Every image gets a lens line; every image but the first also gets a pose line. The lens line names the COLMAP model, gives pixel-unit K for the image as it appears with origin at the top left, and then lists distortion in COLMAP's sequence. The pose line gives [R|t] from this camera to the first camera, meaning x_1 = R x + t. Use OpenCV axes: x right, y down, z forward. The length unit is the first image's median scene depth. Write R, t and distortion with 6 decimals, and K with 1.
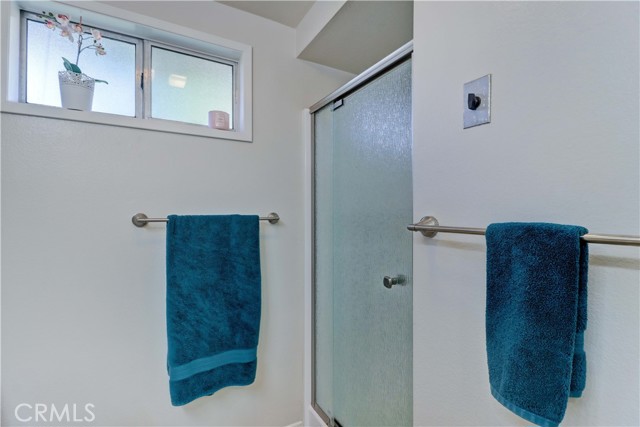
lens RADIAL K [[300.5, 0, 327.0], [0, 300.5, 209.9], [0, 0, 1]] dist [0.013254, -0.012165]
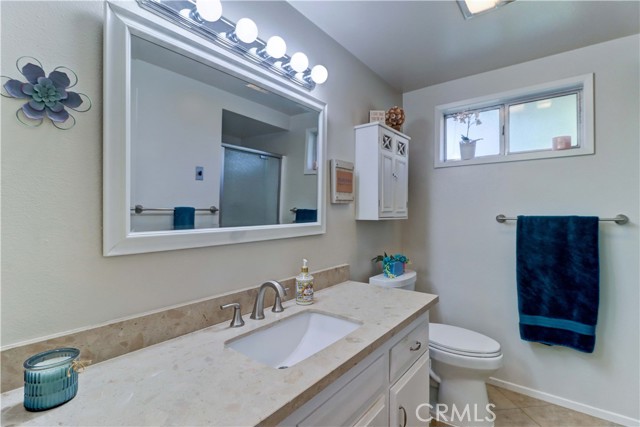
lens RADIAL K [[300.5, 0, 327.0], [0, 300.5, 209.9], [0, 0, 1]] dist [0.013254, -0.012165]
pose [[0.394255, -0.010475, -0.918941, 0.474704], [0.005499, 0.999944, -0.009039, -0.003924], [0.918985, -0.001489, 0.394291, -0.475409]]
